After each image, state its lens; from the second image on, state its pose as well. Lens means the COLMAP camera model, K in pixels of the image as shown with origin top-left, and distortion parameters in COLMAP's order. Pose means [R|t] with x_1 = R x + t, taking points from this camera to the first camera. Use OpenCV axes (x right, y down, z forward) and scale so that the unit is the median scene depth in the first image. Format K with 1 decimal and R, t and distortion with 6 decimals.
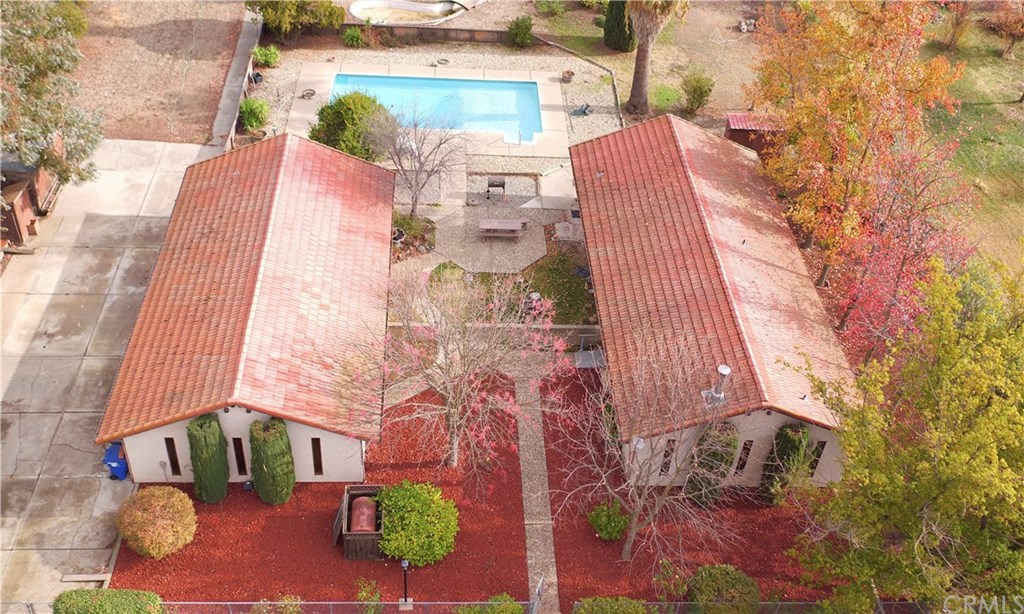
lens RADIAL K [[959.0, 0, 516.2], [0, 959.0, 306.9], [0, 0, 1]] dist [0.002928, 0.004167]
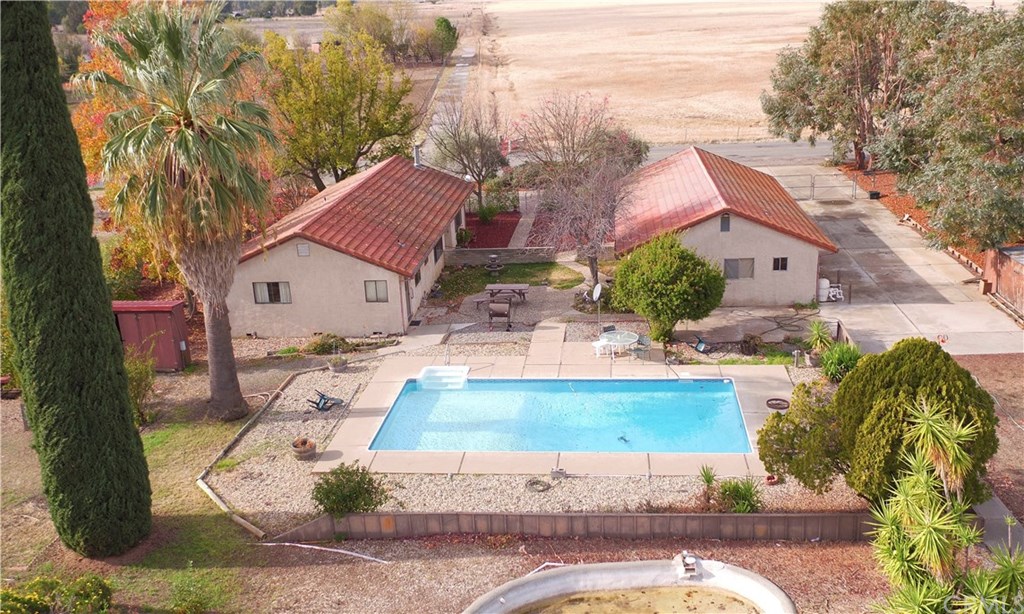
lens RADIAL K [[959.0, 0, 516.2], [0, 959.0, 306.9], [0, 0, 1]] dist [0.002928, 0.004167]
pose [[-0.988598, -0.070047, 0.133294, -0.164963], [0.081993, 0.492056, 0.866694, -0.961757], [-0.126297, 0.867741, -0.480703, 1.555862]]
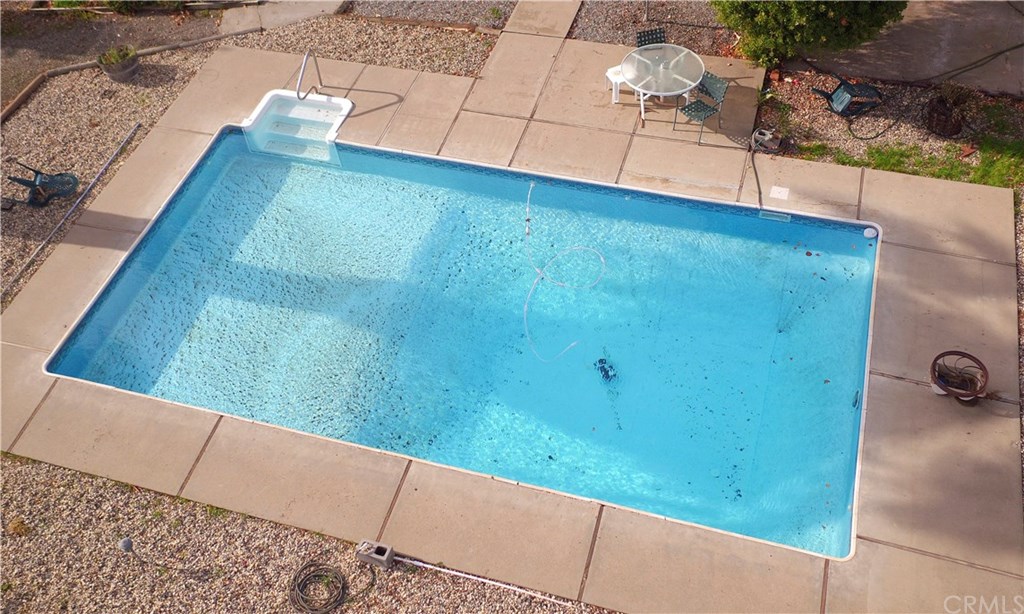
lens RADIAL K [[959.0, 0, 516.2], [0, 959.0, 306.9], [0, 0, 1]] dist [0.002928, 0.004167]
pose [[-0.944156, -0.258611, 0.204182, -0.192996], [0.220502, -0.035437, 0.974742, -0.607437], [-0.244844, 0.965331, 0.090482, 1.232546]]
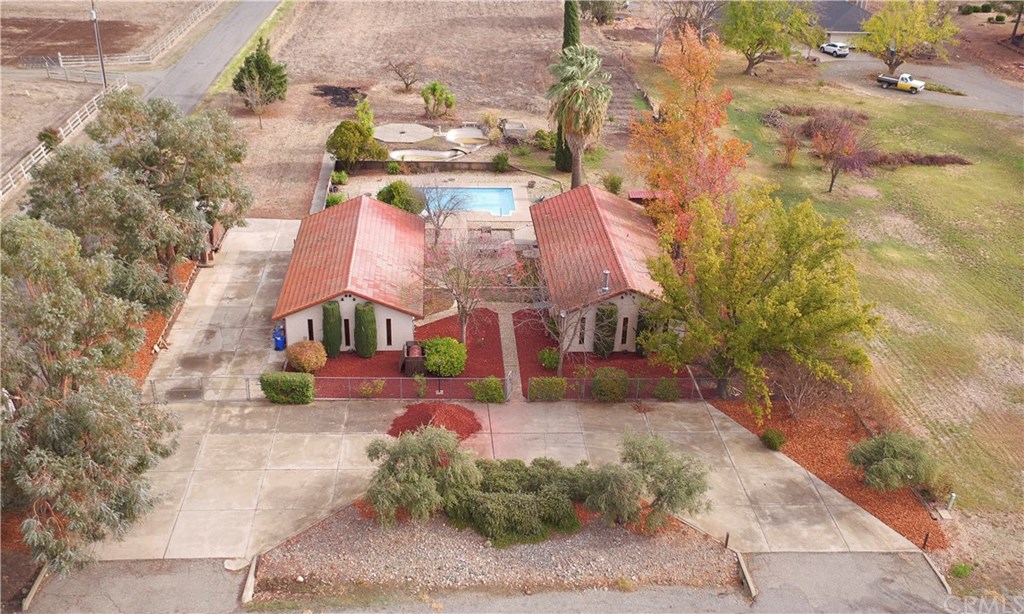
lens RADIAL K [[959.0, 0, 516.2], [0, 959.0, 306.9], [0, 0, 1]] dist [0.002928, 0.004167]
pose [[0.999178, -0.040488, -0.001988, 0.031361], [0.038729, 0.967949, -0.248142, 0.445530], [0.011970, 0.247861, 0.968722, -0.605332]]
